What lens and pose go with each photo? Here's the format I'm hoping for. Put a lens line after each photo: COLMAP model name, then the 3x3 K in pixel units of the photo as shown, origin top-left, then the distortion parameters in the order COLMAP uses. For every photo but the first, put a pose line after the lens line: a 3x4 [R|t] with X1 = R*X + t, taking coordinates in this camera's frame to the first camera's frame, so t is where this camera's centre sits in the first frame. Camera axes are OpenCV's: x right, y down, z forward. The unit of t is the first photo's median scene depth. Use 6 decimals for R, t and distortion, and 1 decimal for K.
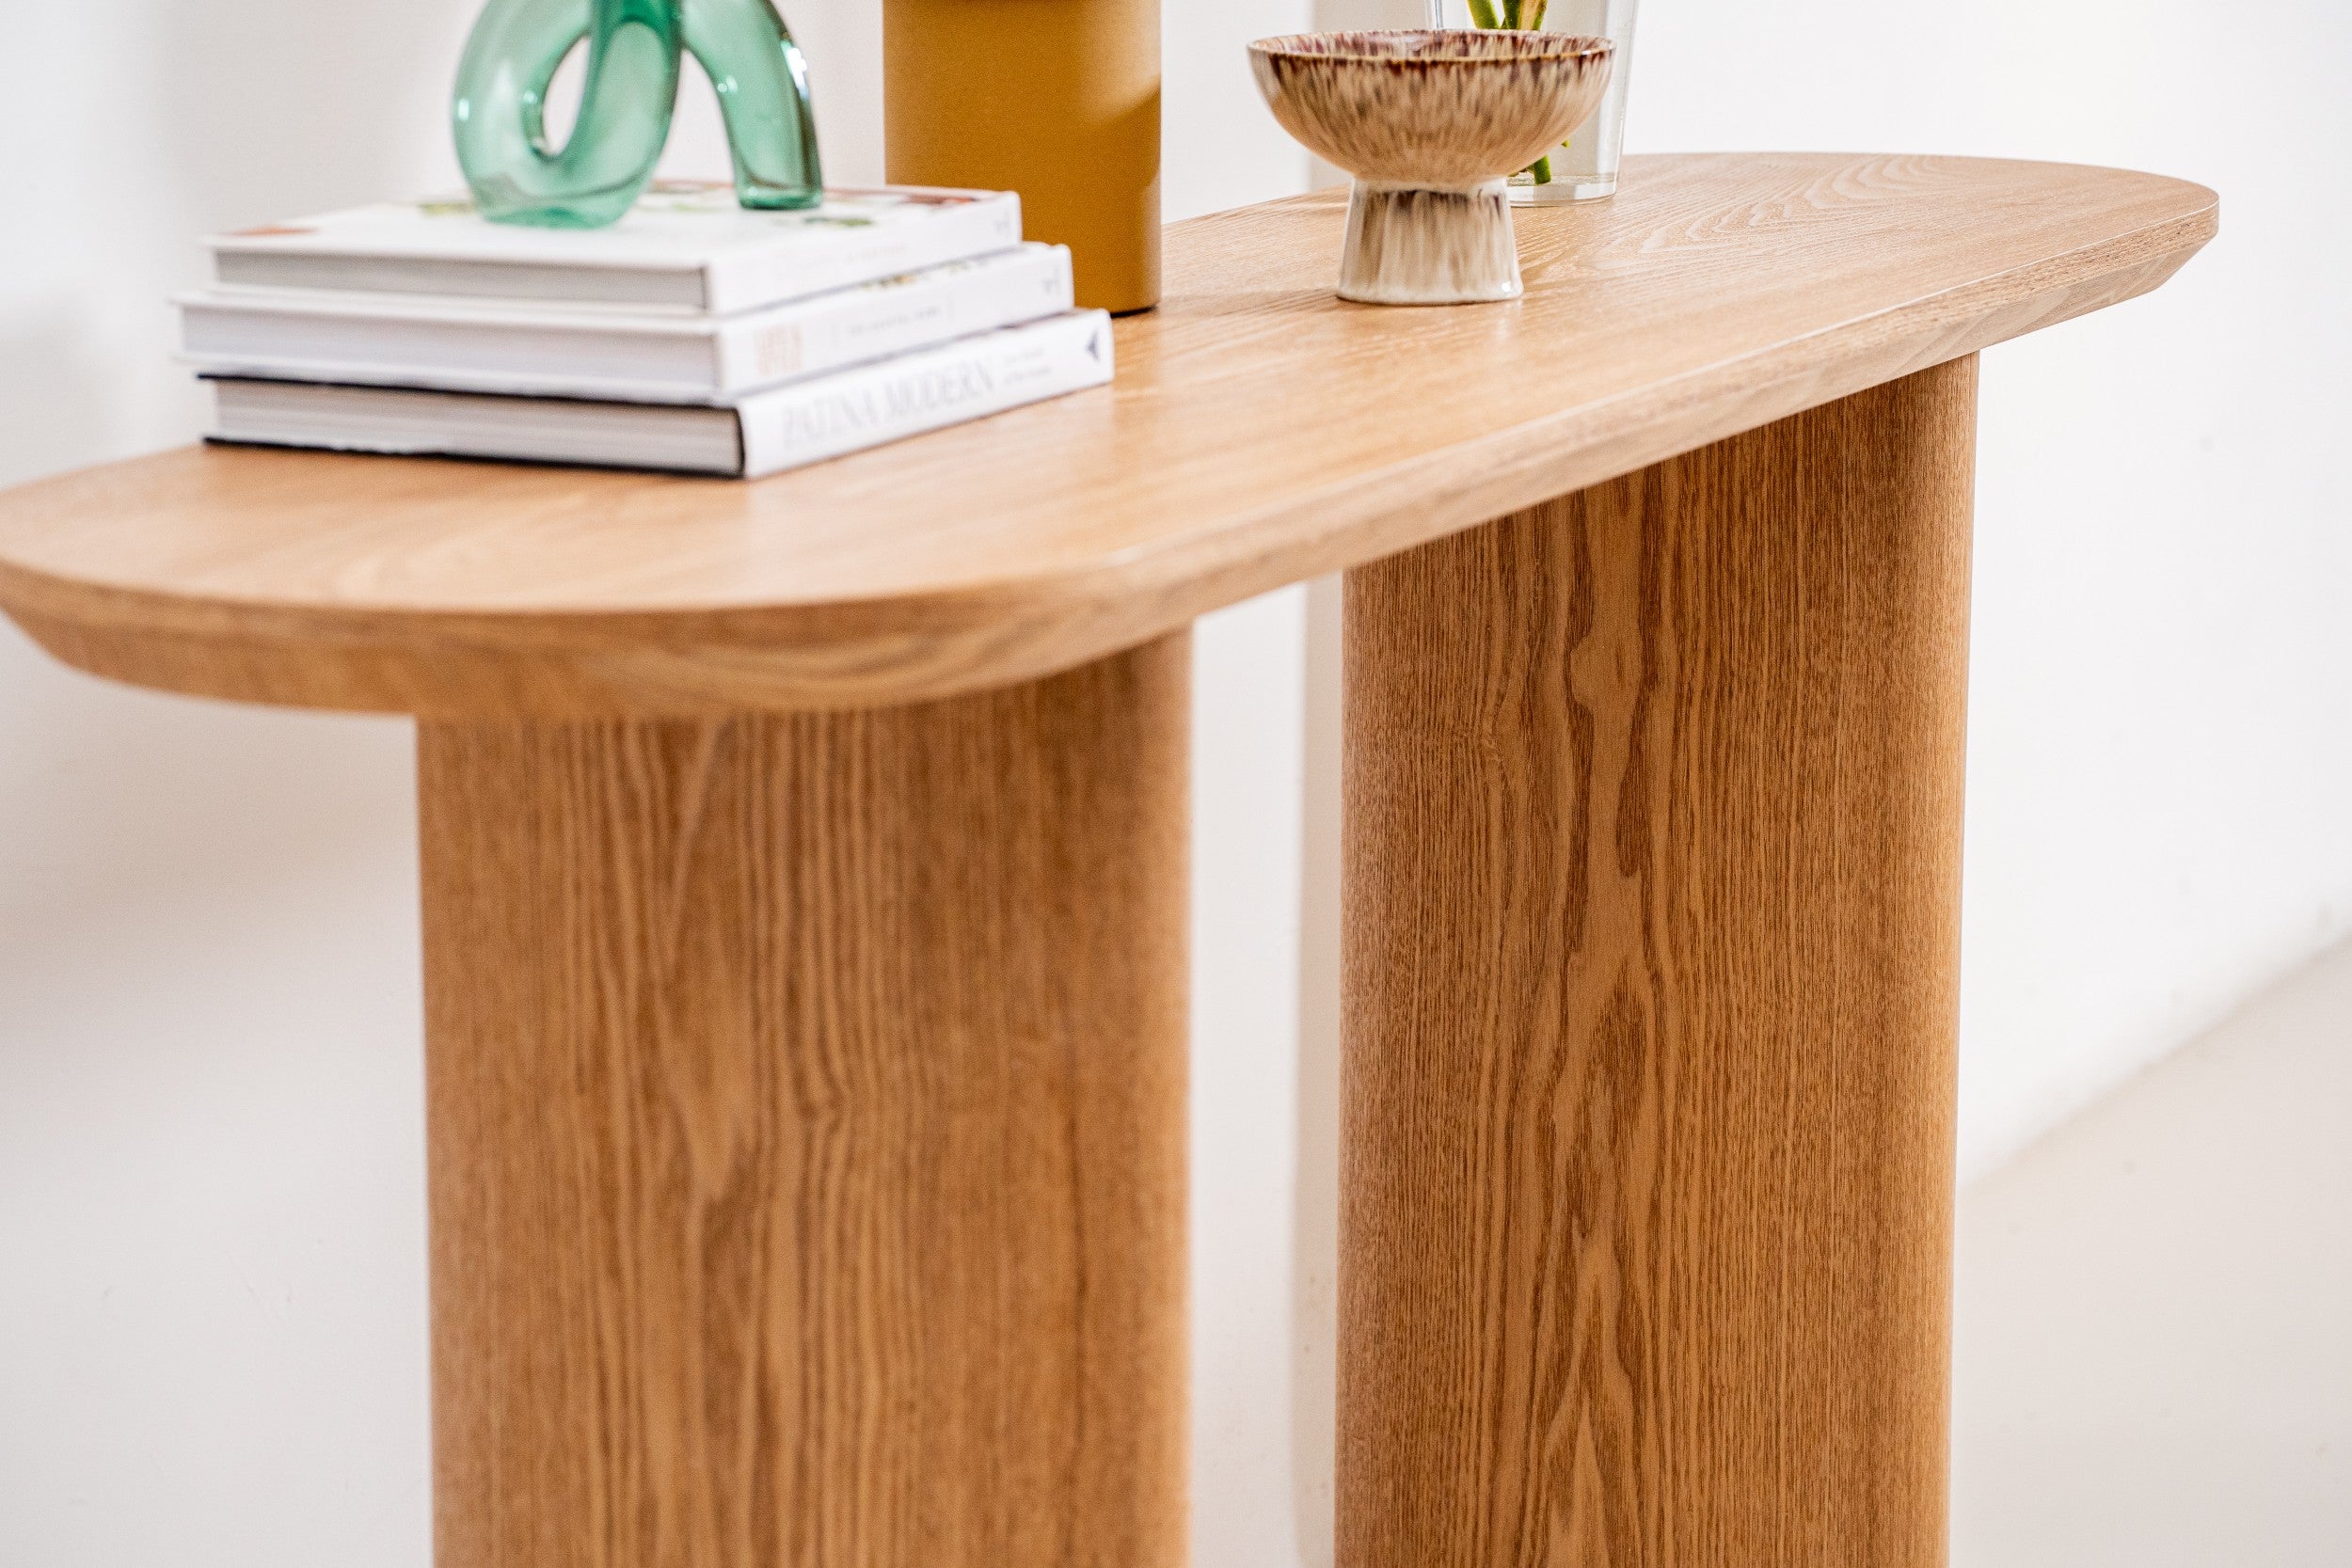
lens RADIAL K [[7313.2, 0, 1162.0], [0, 7313.2, 805.6], [0, 0, 1]] dist [0.496307, 0.000000]
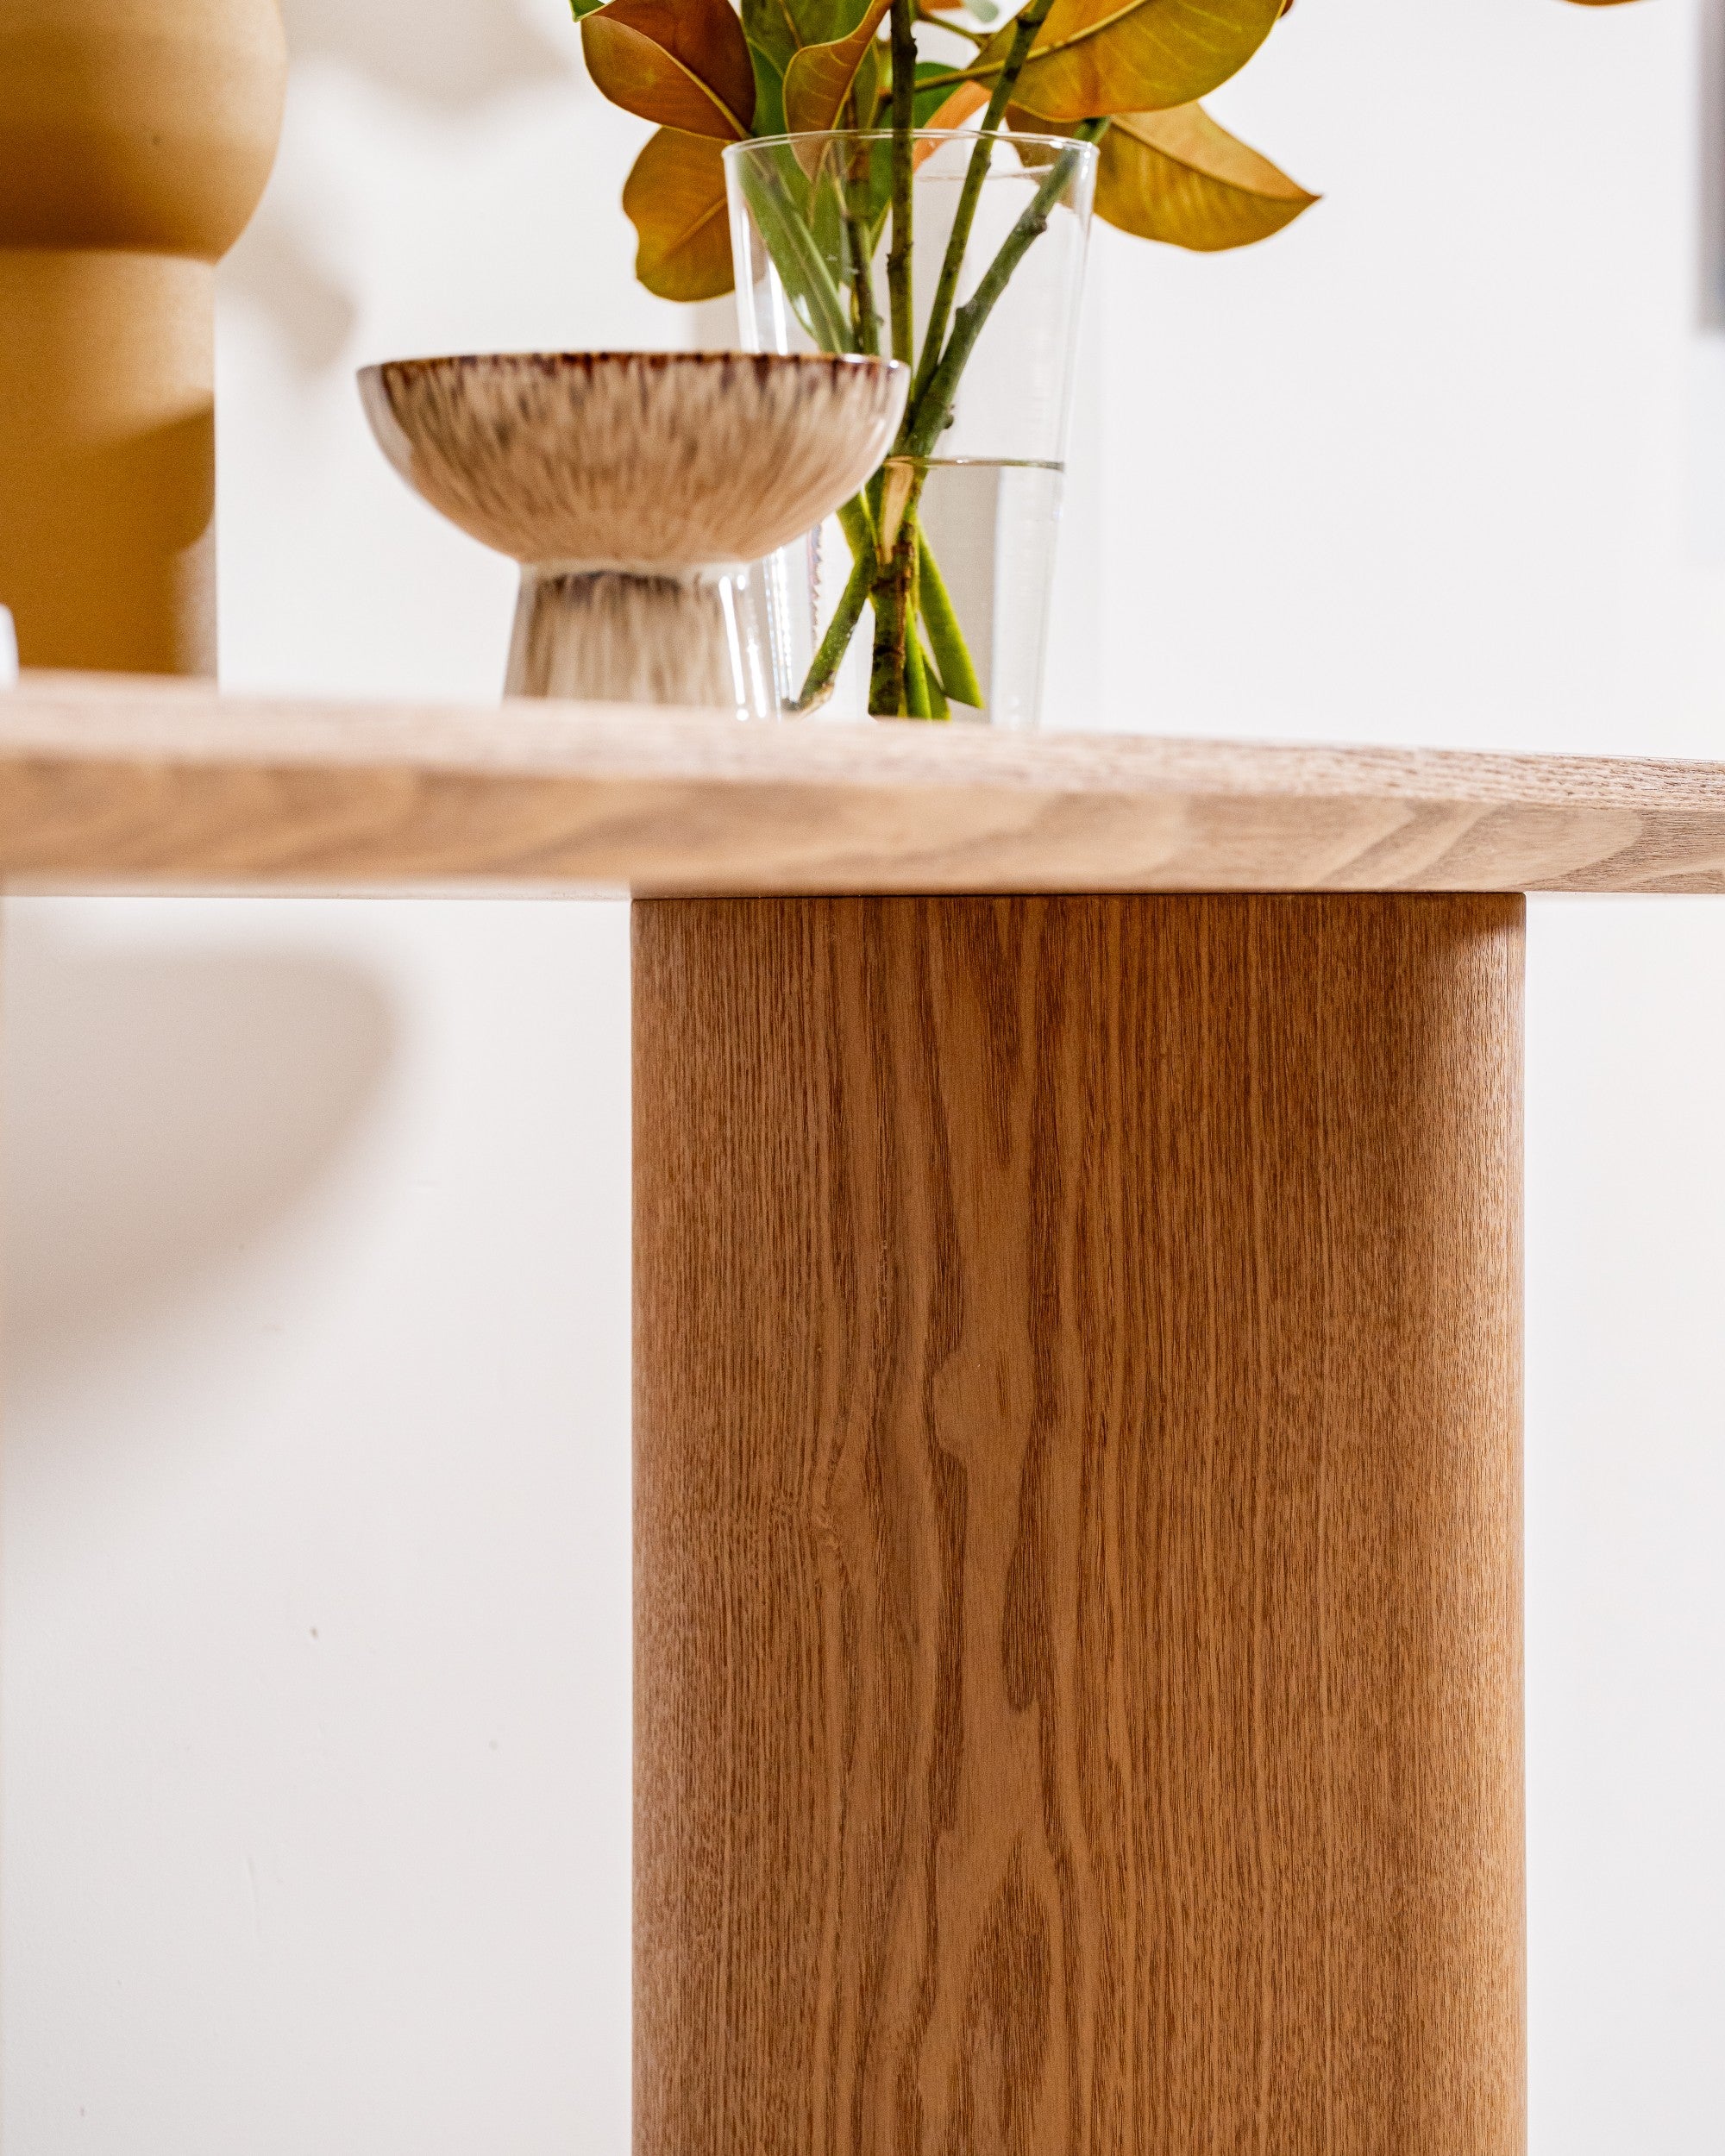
lens RADIAL K [[8123.9, 0, 878.2], [0, 8123.9, 1073.7], [0, 0, 1]] dist [0.493699, 0.000000]
pose [[0.998877, -0.004998, -0.047124, 0.087235], [-0.003157, 0.985195, -0.171411, 0.081234], [0.047283, 0.171367, 0.984072, 0.258353]]
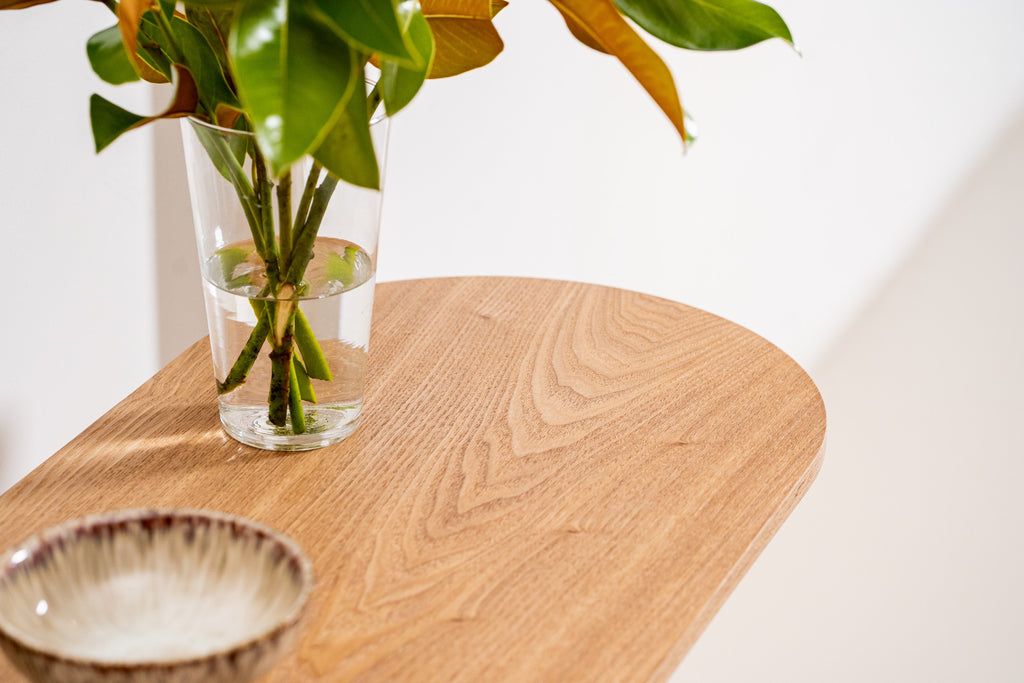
lens RADIAL K [[3184.3, 0, 504.2], [0, 3184.3, 340.8], [0, 0, 1]] dist [0.496307, 0.000000]
pose [[0.998568, -0.012461, 0.052025, 0.061047], [0.000285, 0.973719, 0.227754, -0.233611], [-0.053496, -0.227413, 0.972328, 0.489732]]
